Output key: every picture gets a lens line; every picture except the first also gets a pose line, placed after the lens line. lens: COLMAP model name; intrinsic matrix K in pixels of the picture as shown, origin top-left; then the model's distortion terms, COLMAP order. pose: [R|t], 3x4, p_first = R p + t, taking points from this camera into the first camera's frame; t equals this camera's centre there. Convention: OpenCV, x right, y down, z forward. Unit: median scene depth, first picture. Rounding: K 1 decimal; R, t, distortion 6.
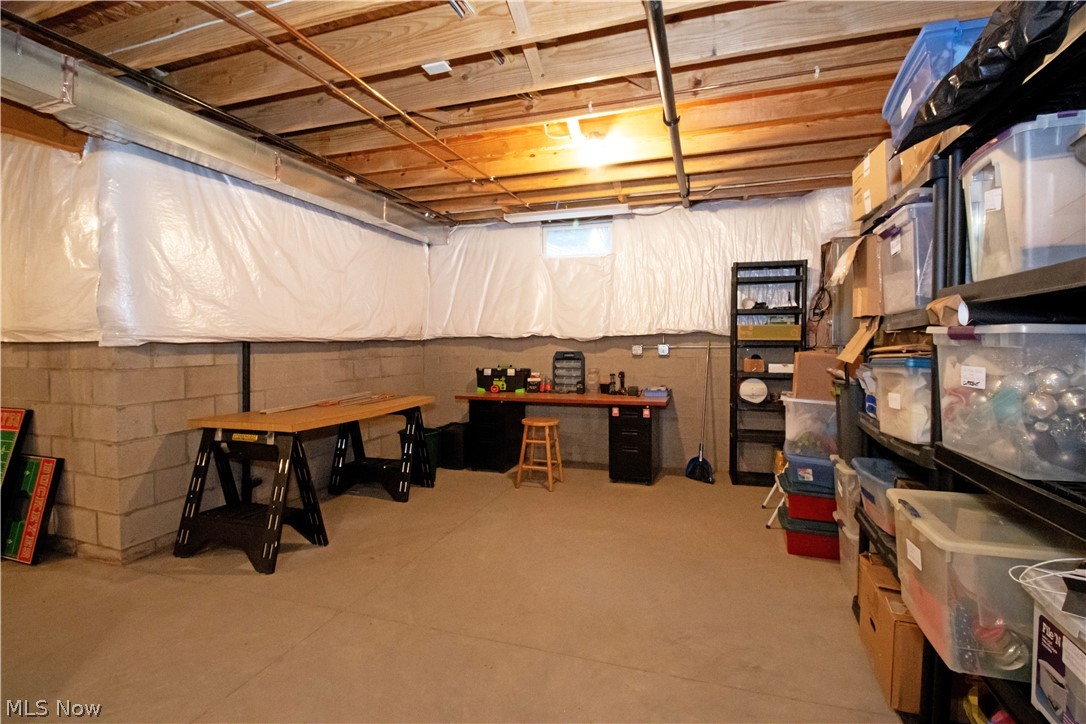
lens RADIAL K [[497.6, 0, 543.0], [0, 497.6, 362.0], [0, 0, 1]] dist [-0.000955, -0.000152]
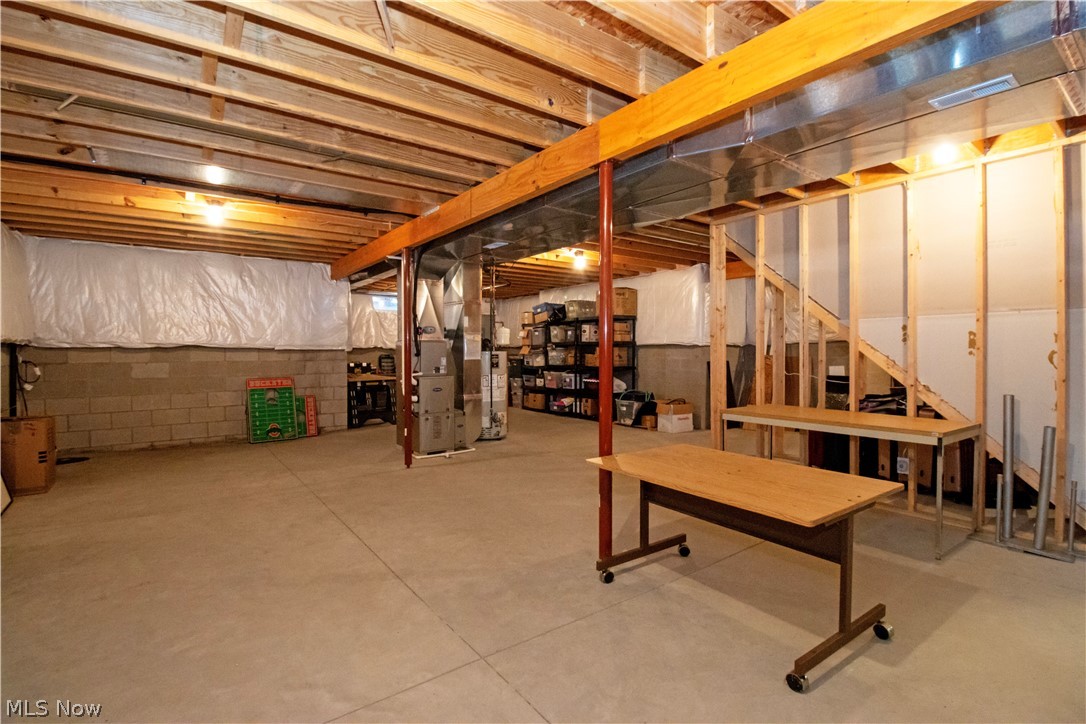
lens RADIAL K [[514.8, 0, 543.0], [0, 514.8, 362.0], [0, 0, 1]] dist [0.000011, -0.000004]
pose [[0.580817, -0.016528, 0.813866, -2.343038], [0.031158, 0.999513, -0.001938, 0.063455], [-0.813438, 0.026485, 0.581049, -1.431332]]
